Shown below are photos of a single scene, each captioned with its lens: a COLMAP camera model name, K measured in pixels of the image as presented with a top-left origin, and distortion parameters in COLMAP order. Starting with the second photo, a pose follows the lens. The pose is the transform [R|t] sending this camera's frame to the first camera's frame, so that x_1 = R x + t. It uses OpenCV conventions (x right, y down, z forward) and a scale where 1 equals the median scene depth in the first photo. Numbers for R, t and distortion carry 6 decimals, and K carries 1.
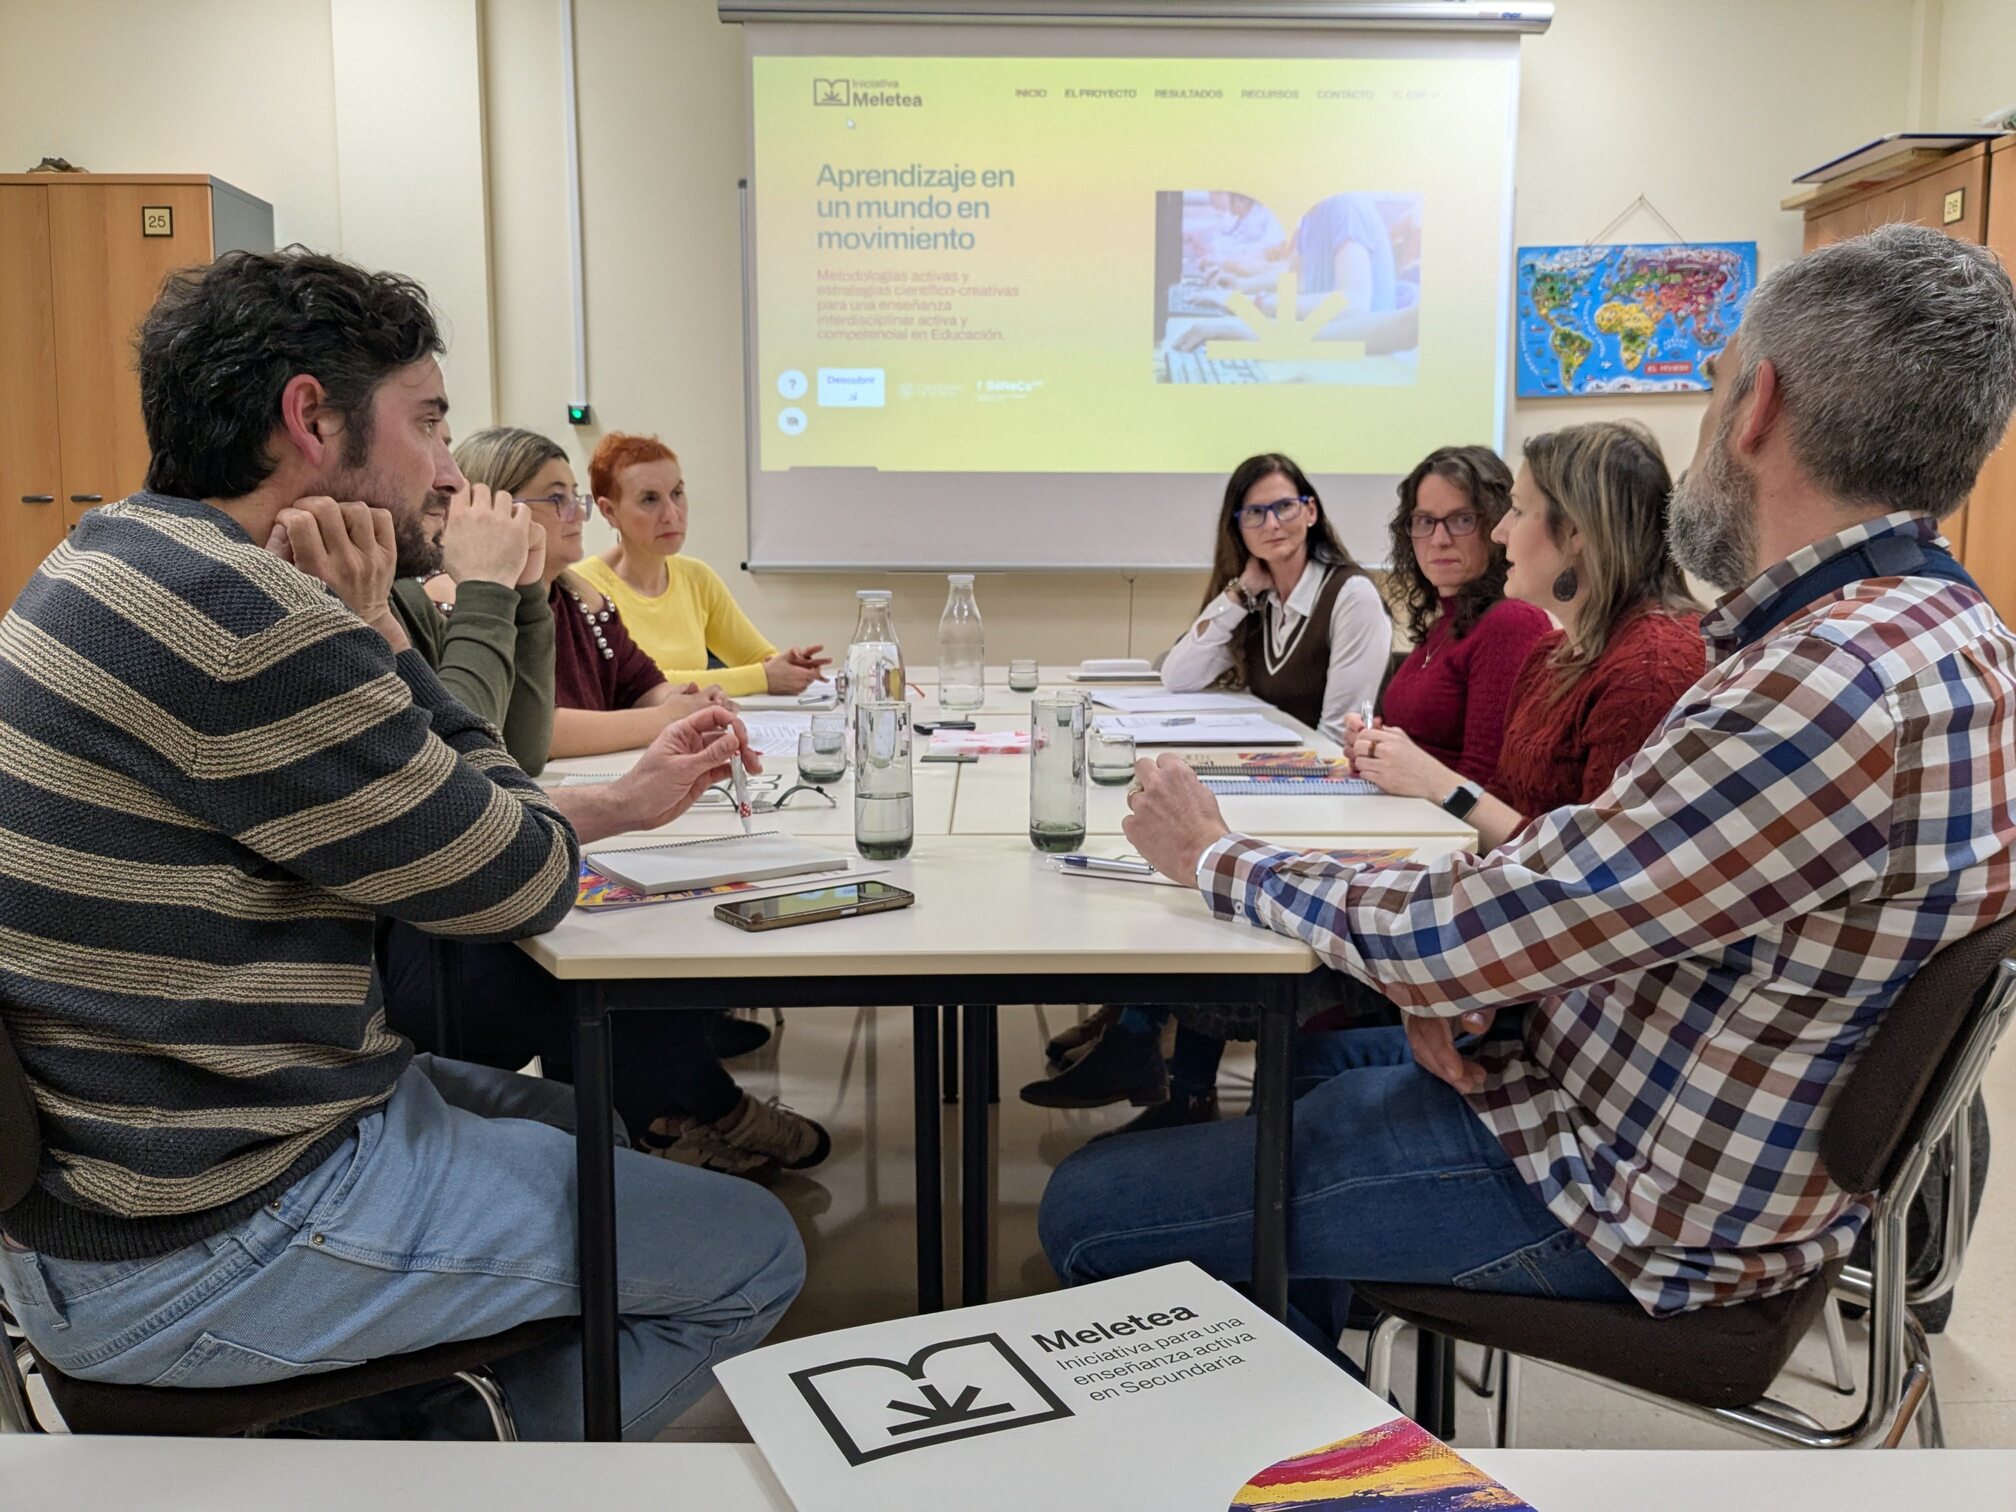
lens RADIAL K [[1612.4, 0, 1043.3], [0, 1612.4, 717.1], [0, 0, 1]] dist [0.059551, -0.103456]
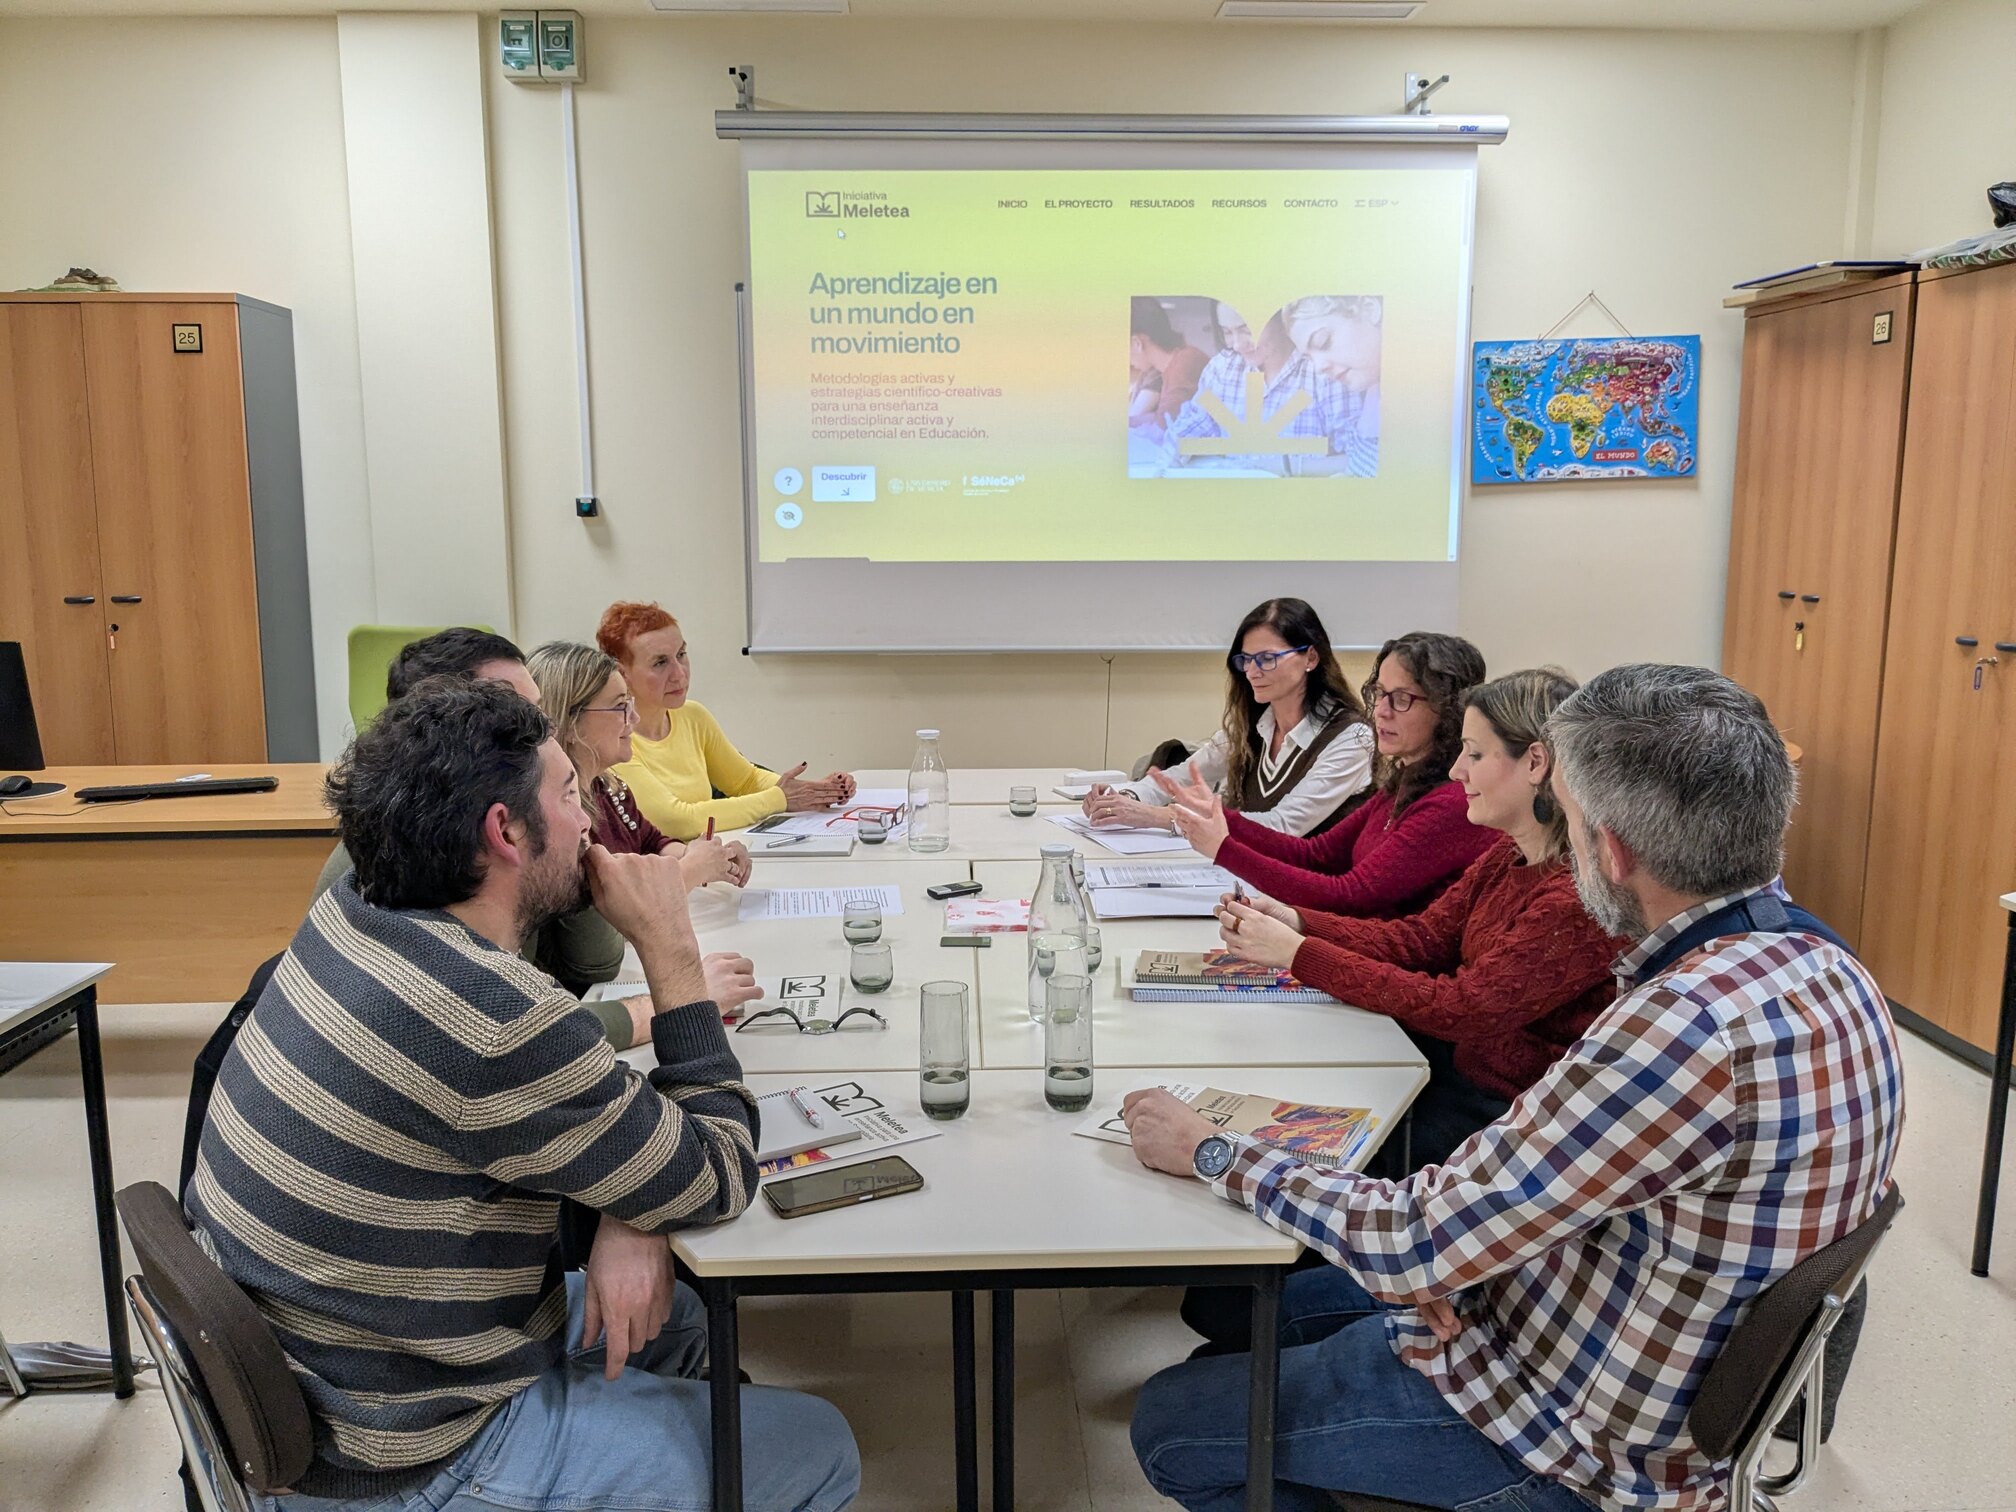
lens RADIAL K [[1633.4, 0, 1008.0], [0, 1633.4, 756.0], [0, 0, 1]] dist [0.046943, -0.065905]
pose [[0.999968, -0.006870, 0.004095, -0.017121], [0.006678, 0.998959, 0.045120, -0.073921], [-0.004401, -0.045091, 0.998973, -0.079133]]
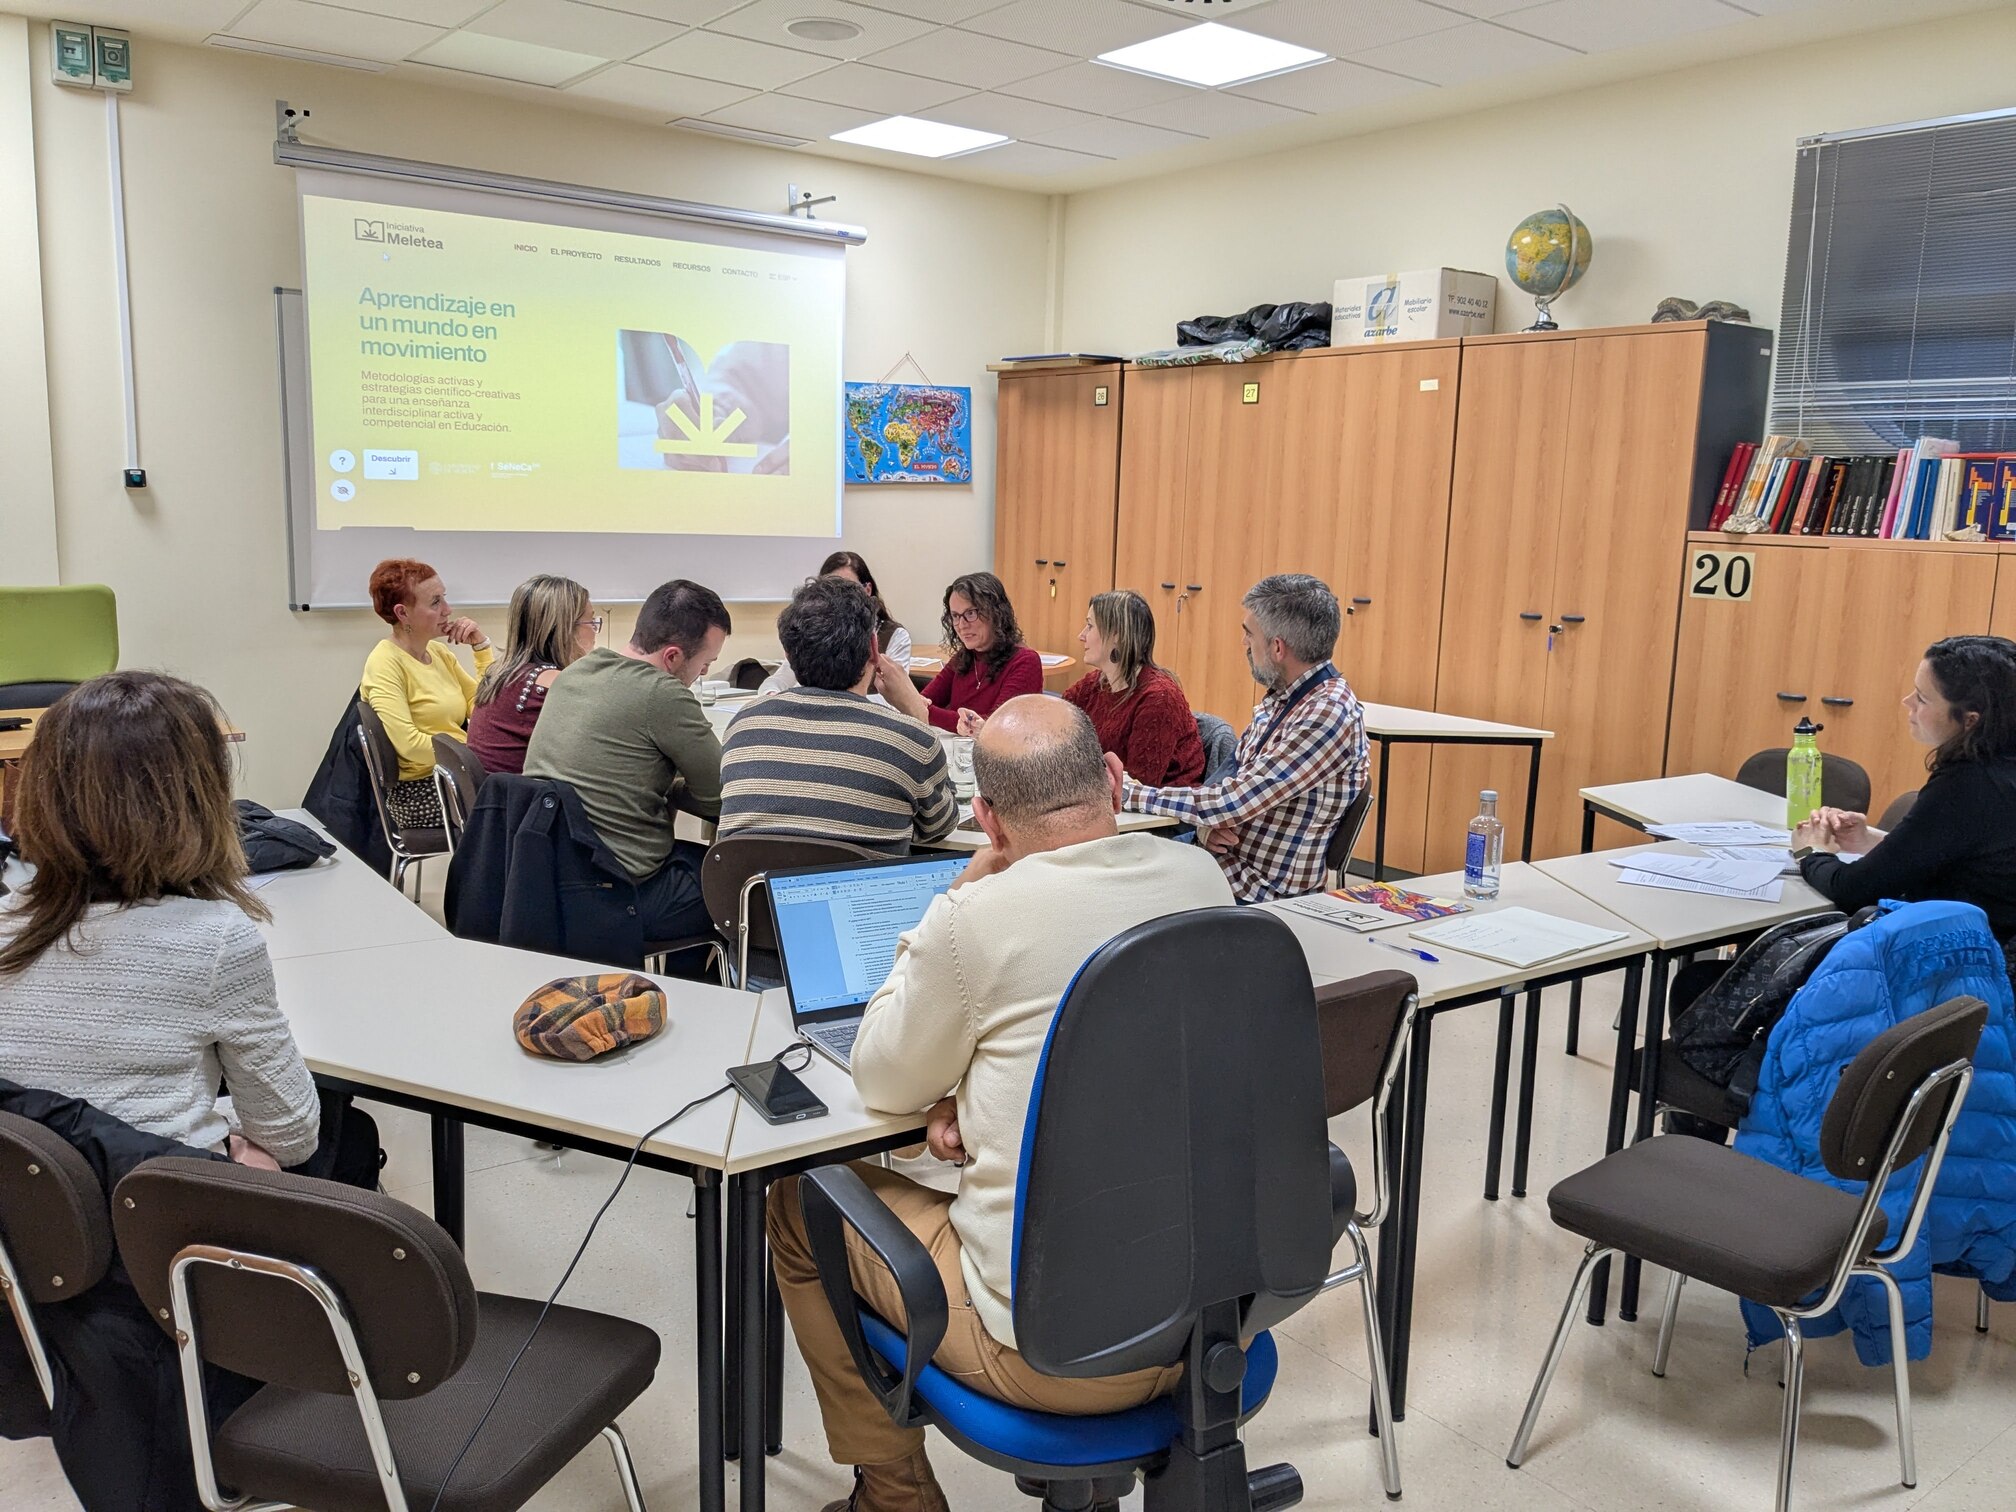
lens RADIAL K [[1633.4, 0, 1008.0], [0, 1633.4, 756.0], [0, 0, 1]] dist [0.046943, -0.065905]
pose [[0.818942, -0.070246, 0.569560, -0.474728], [0.040687, 0.997090, 0.064473, -0.040480], [-0.572432, -0.029626, 0.819417, -0.336859]]
